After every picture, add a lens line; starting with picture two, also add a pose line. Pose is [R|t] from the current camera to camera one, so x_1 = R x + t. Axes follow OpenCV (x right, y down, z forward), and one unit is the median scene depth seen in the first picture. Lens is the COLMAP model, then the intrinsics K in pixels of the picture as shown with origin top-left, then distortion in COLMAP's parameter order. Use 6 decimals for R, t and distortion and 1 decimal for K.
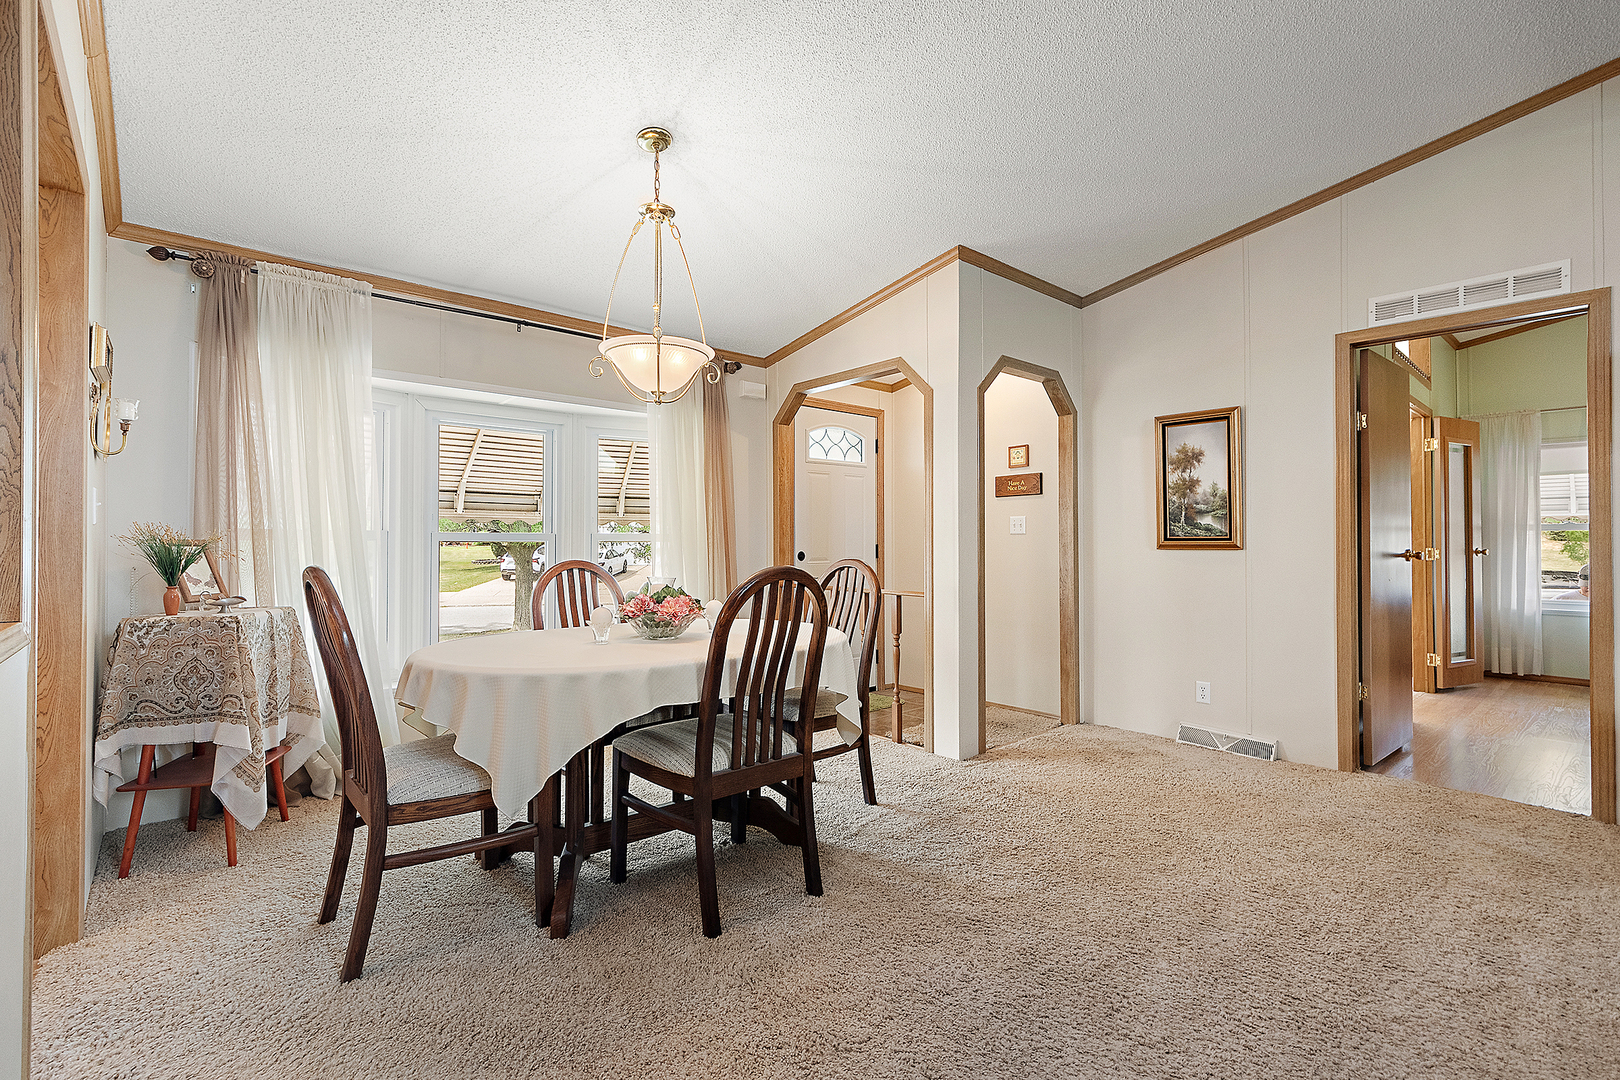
lens RADIAL K [[720.6, 0, 808.8], [0, 720.6, 535.3], [0, 0, 1]] dist [0.000091, -0.003022]
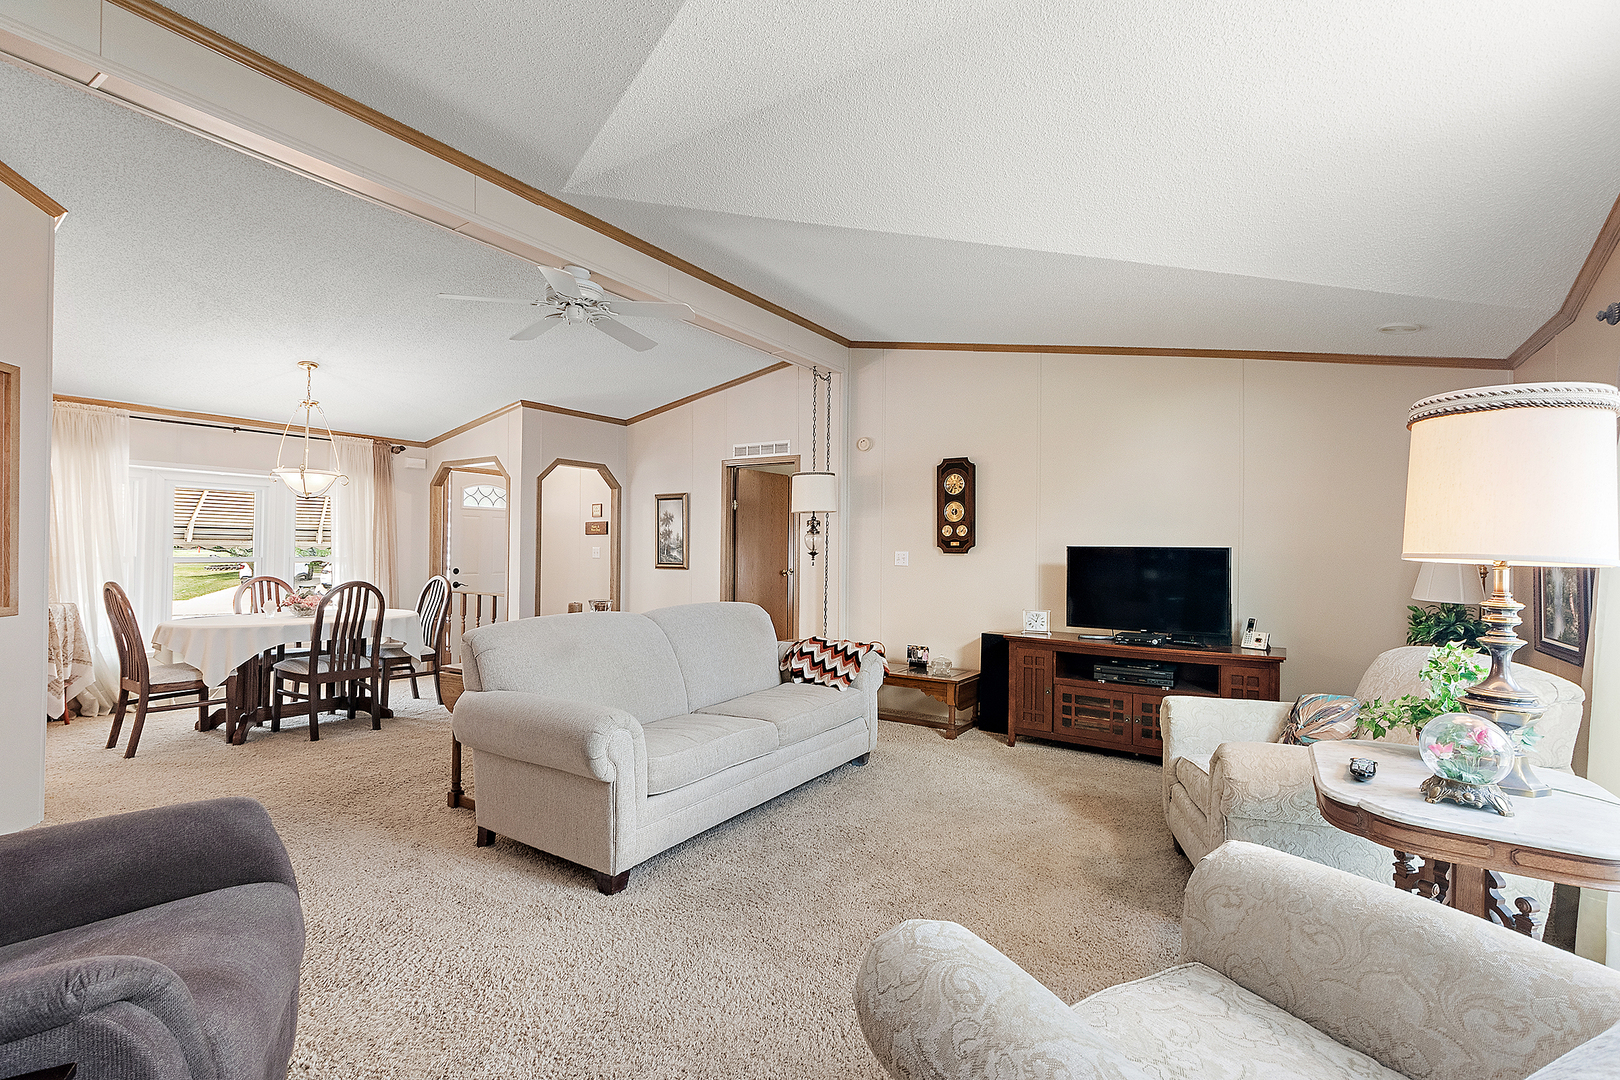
lens RADIAL K [[720.6, 0, 804.7], [0, 720.6, 536.9], [0, 0, 1]] dist [0.000091, -0.003022]
pose [[0.967322, 0.015937, 0.253051, 0.474257], [-0.014380, 0.999865, -0.008003, -0.061262], [-0.253145, 0.004102, 0.967420, -0.974818]]
